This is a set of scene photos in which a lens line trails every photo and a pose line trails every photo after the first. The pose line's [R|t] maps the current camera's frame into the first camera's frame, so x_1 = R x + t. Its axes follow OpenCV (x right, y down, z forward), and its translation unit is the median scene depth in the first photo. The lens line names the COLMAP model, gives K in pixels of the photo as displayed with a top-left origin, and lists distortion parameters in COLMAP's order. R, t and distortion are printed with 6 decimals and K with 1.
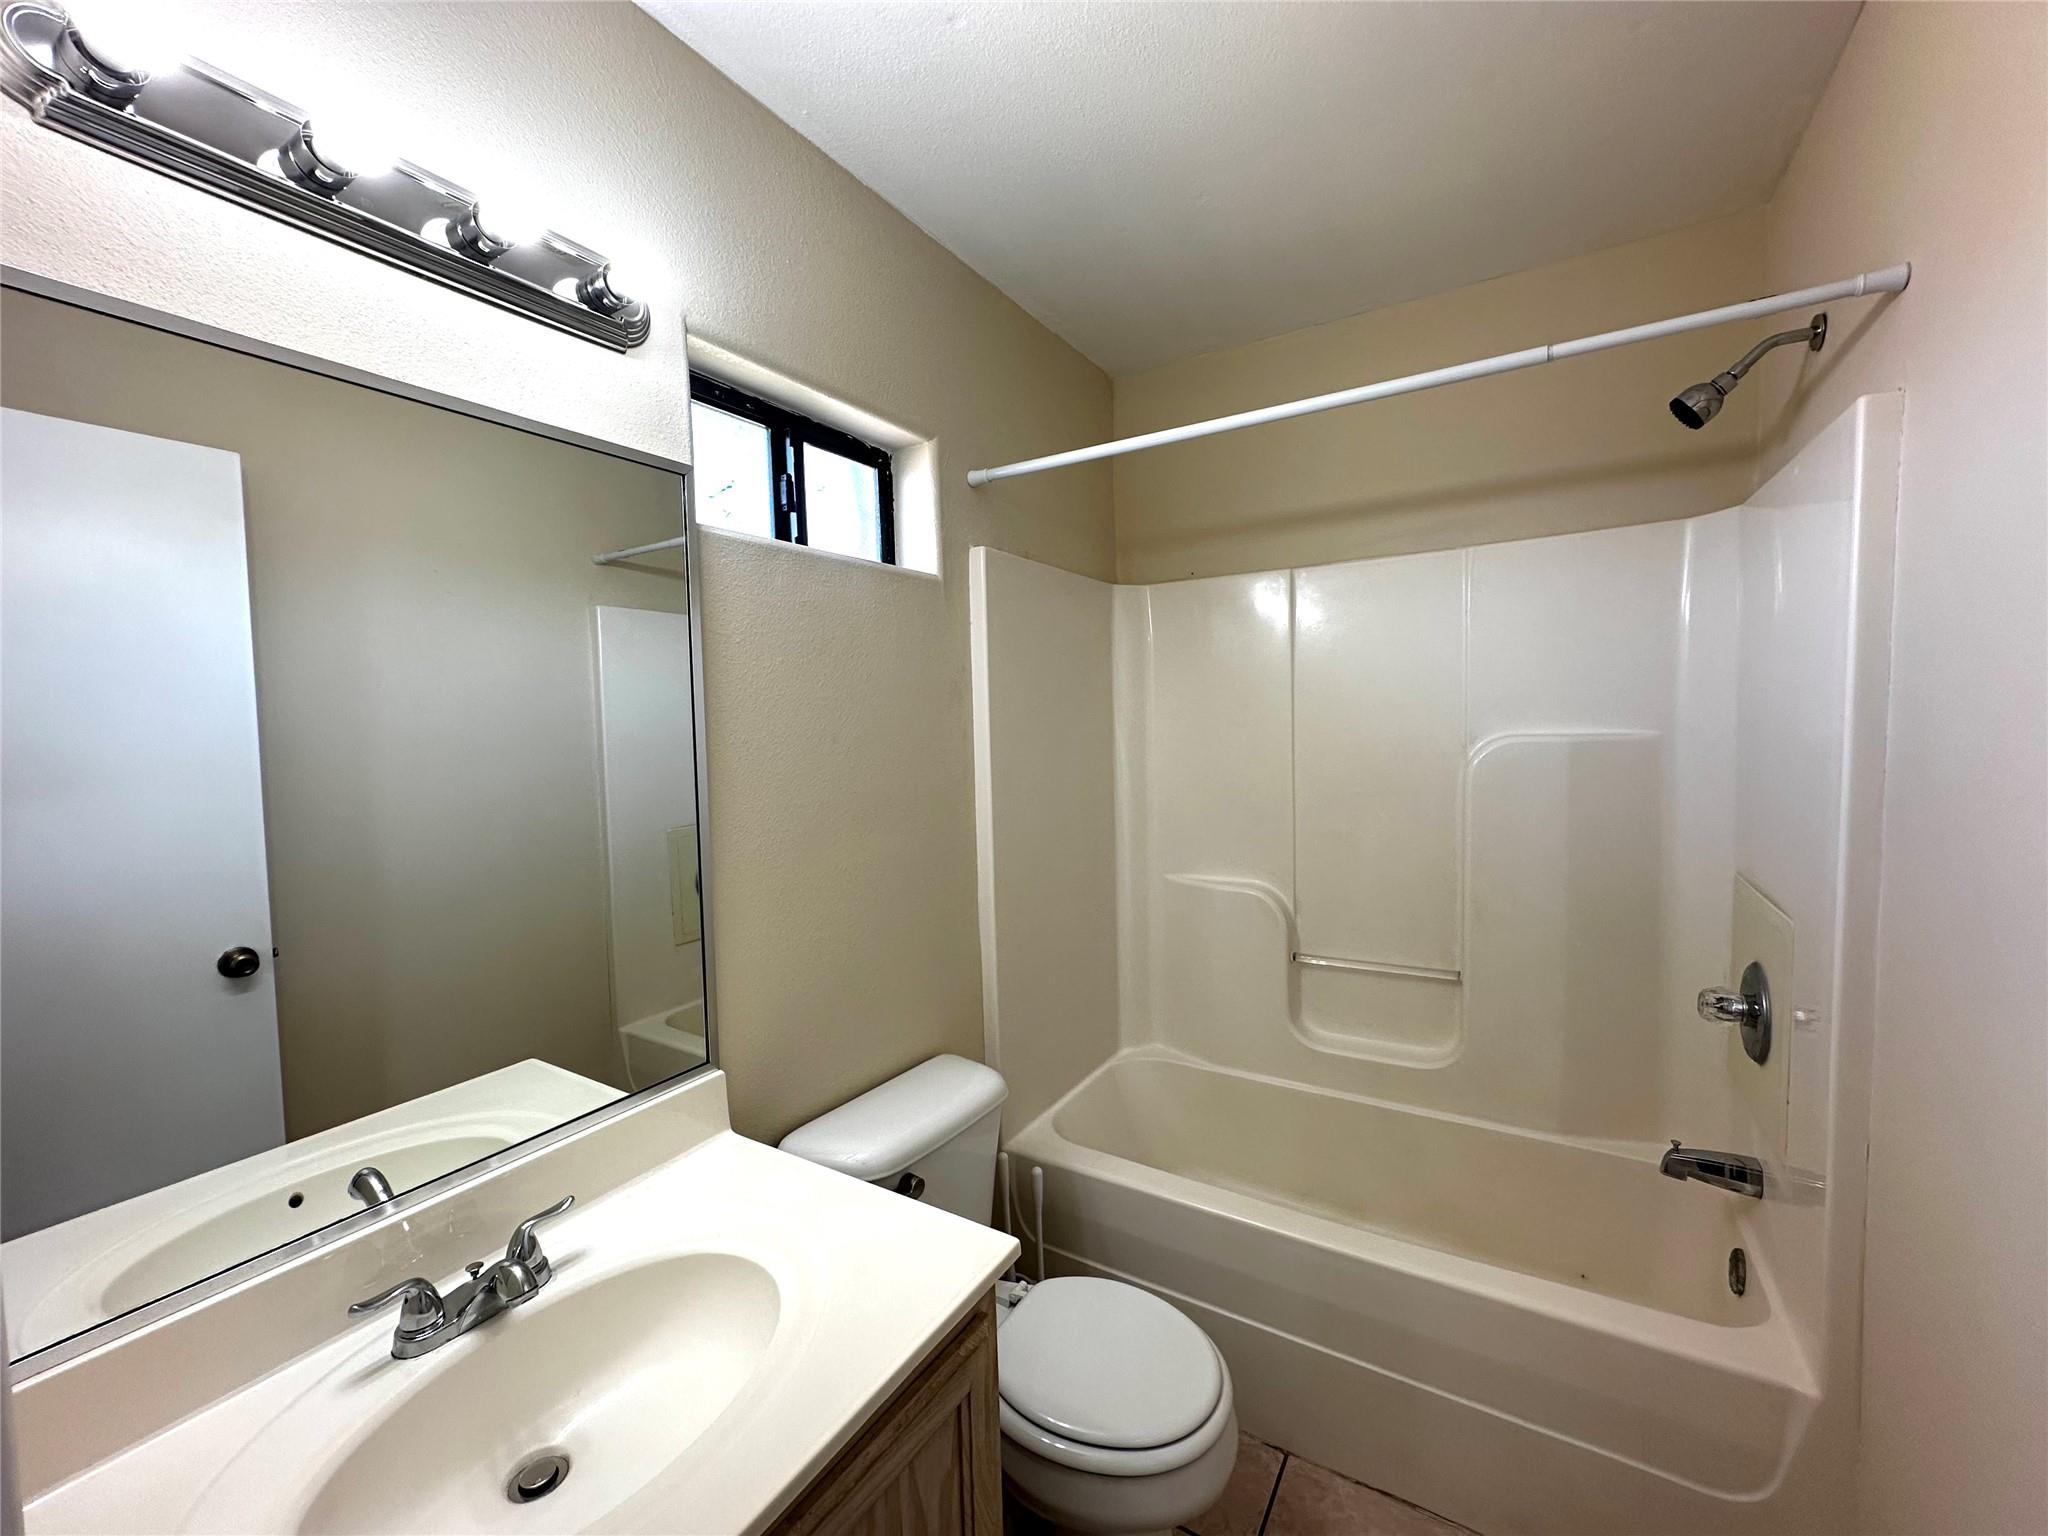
lens RADIAL K [[814.2, 0, 1024.0], [0, 814.2, 768.0], [0, 0, 1]] dist [-0.001480, -0.000223]
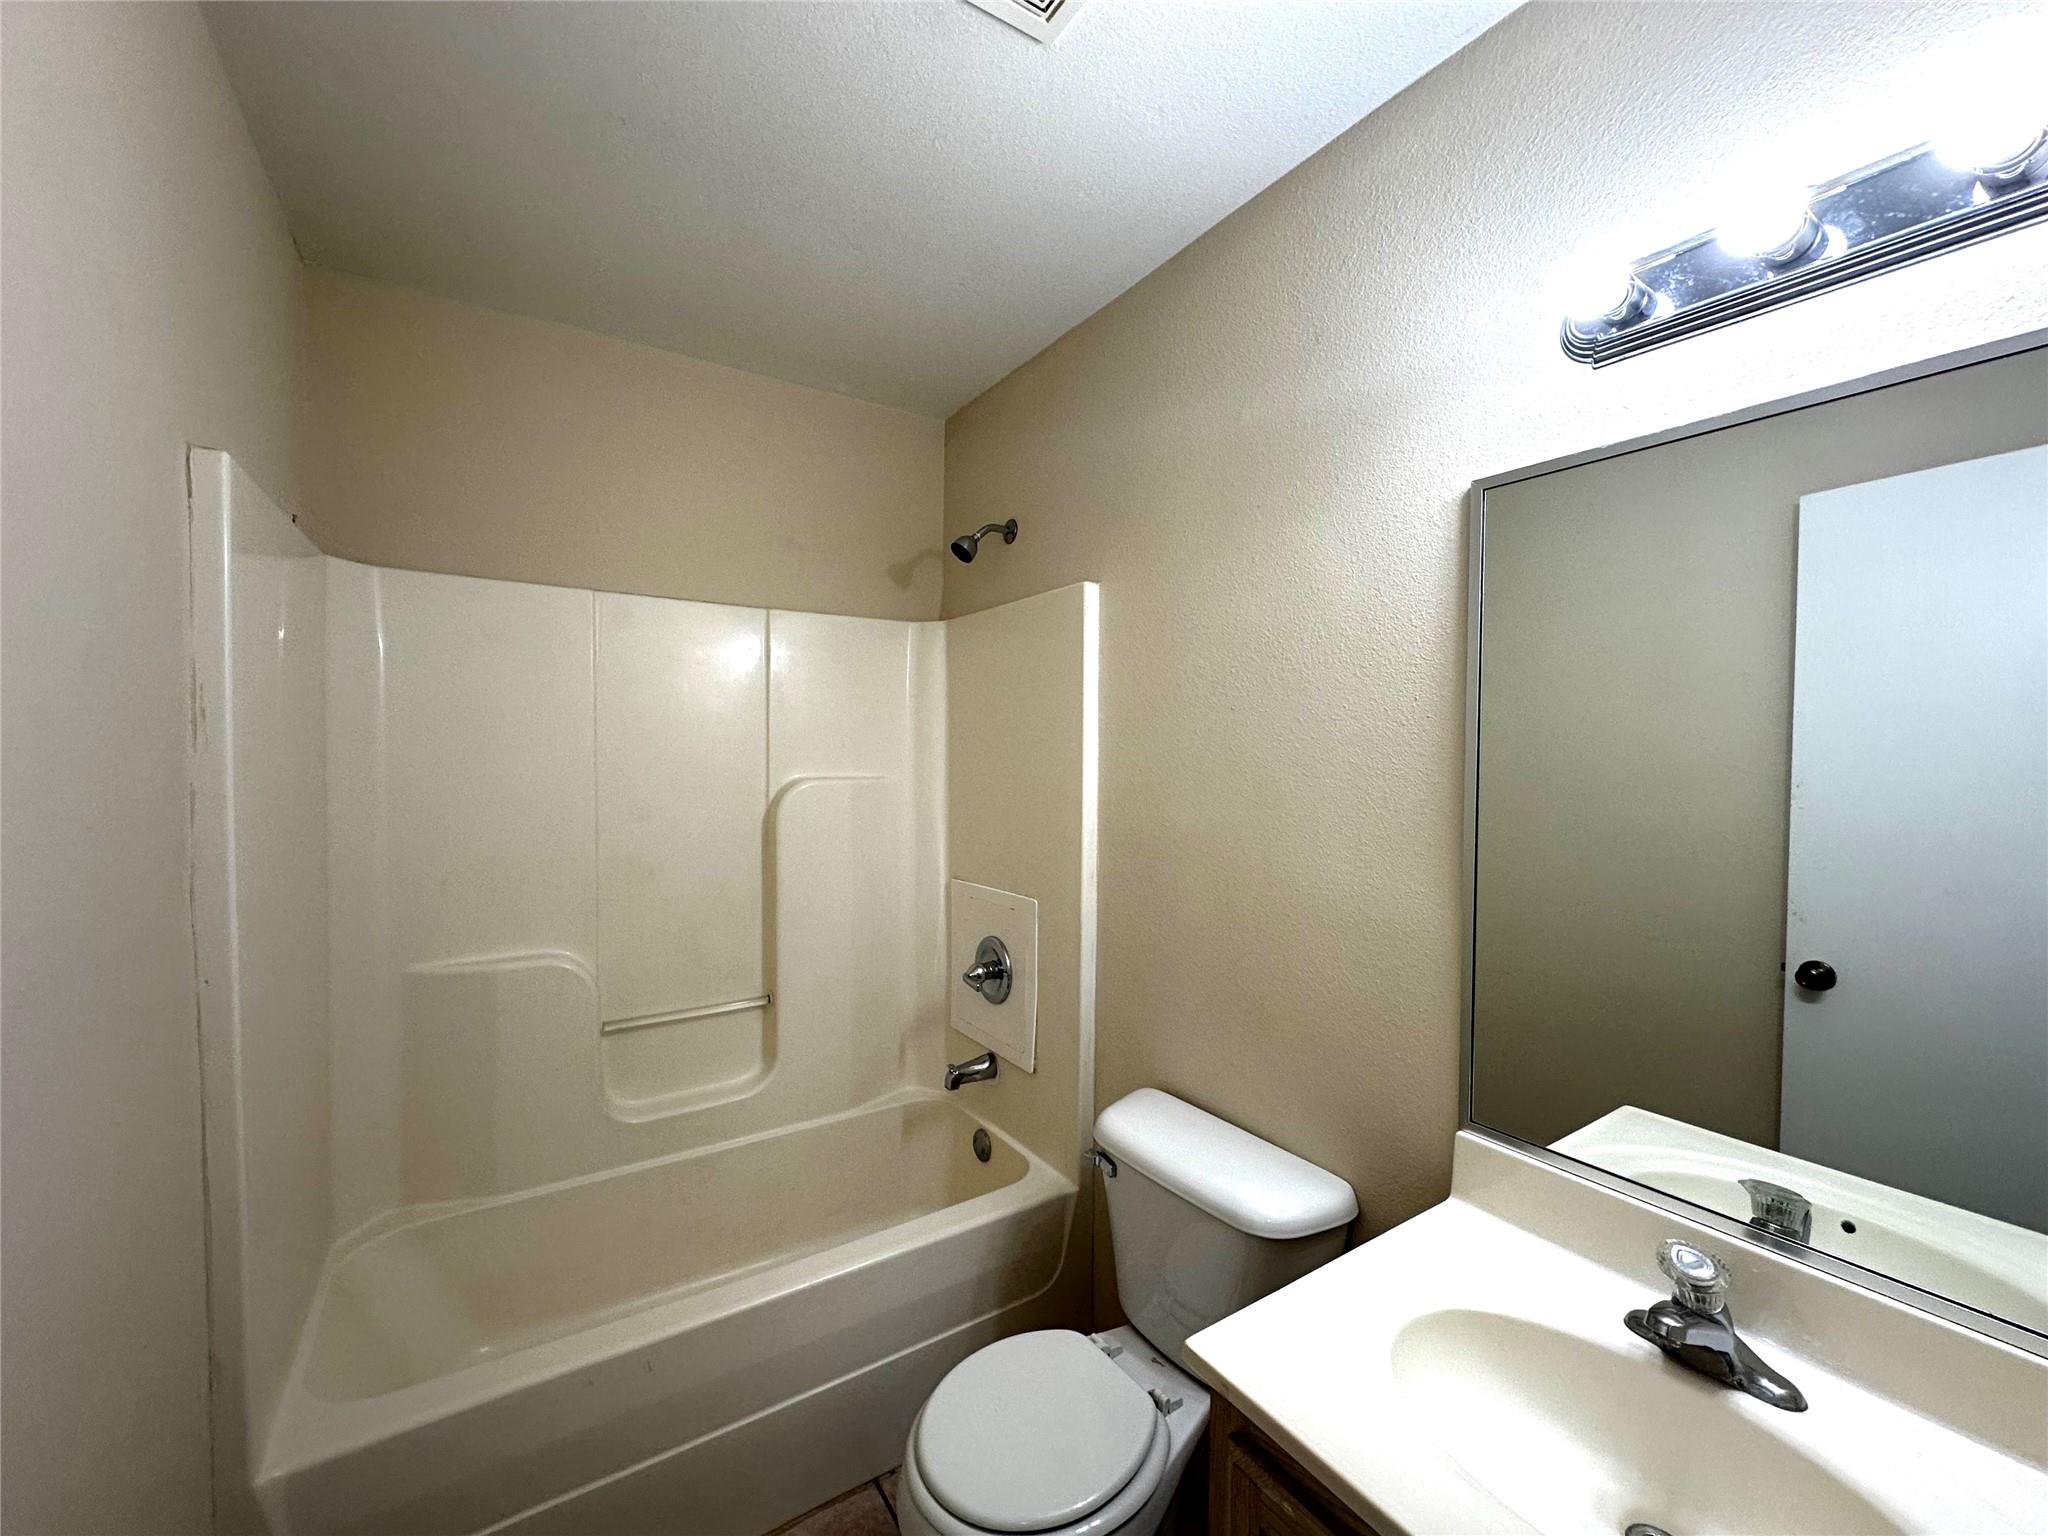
lens RADIAL K [[814.6, 0, 1022.1], [0, 814.6, 769.5], [0, 0, 1]] dist [-0.001846, 0.000512]
pose [[0.423162, 0.011703, 0.905978, -0.426744], [0.040228, 0.998688, -0.031690, -0.004562], [-0.905161, 0.049856, 0.422136, 0.298884]]
